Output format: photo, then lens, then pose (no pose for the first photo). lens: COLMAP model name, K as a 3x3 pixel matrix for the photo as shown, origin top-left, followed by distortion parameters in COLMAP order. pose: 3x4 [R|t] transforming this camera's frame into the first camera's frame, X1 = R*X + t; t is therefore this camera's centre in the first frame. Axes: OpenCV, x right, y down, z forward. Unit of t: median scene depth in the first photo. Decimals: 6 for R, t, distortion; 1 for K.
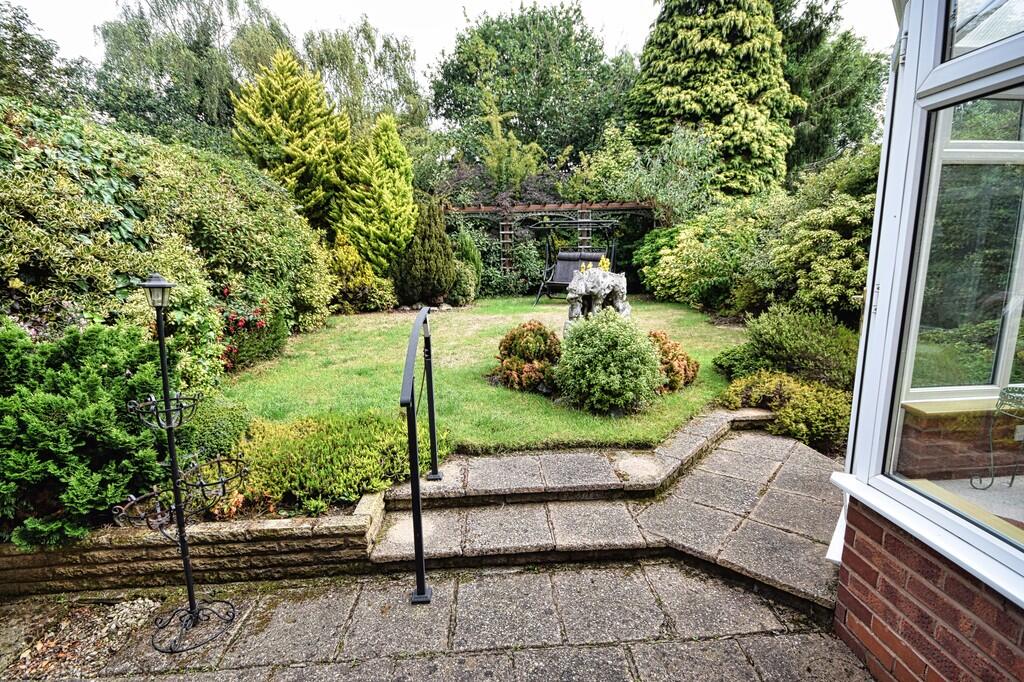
lens RADIAL K [[472.1, 0, 517.6], [0, 472.1, 341.4], [0, 0, 1]] dist [0.001237, -0.002544]
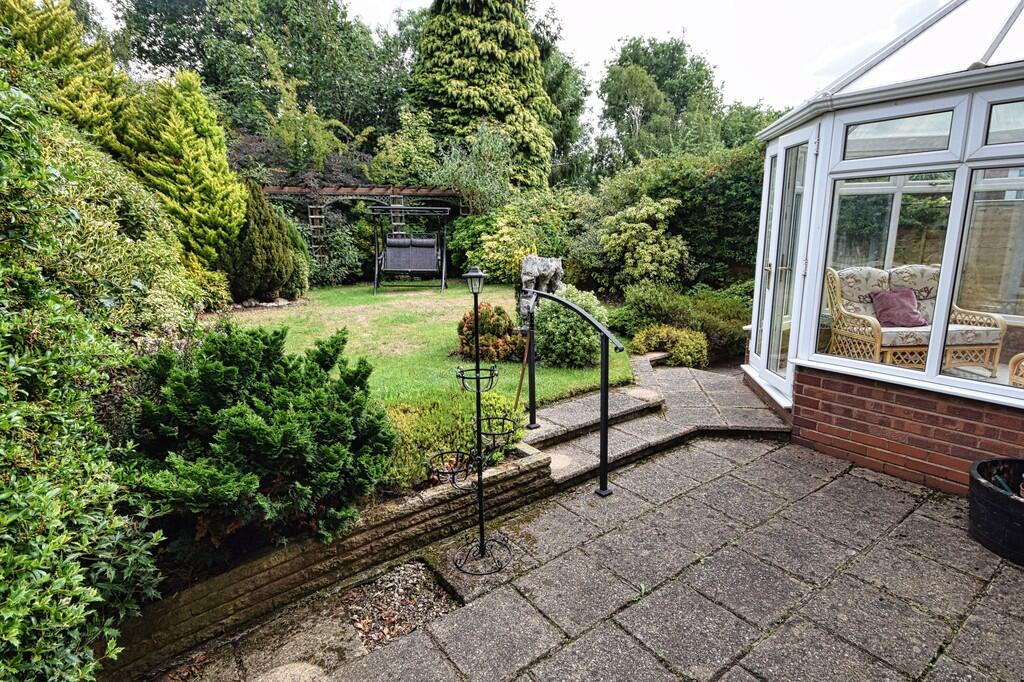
lens RADIAL K [[517.6, 0, 512.0], [0, 517.6, 339.5], [0, 0, 1]] dist [0.001642, -0.000142]
pose [[0.844817, -0.105730, 0.524504, -0.306022], [0.099350, 0.994232, 0.040396, 0.000323], [-0.525750, 0.017982, 0.850449, -0.043634]]
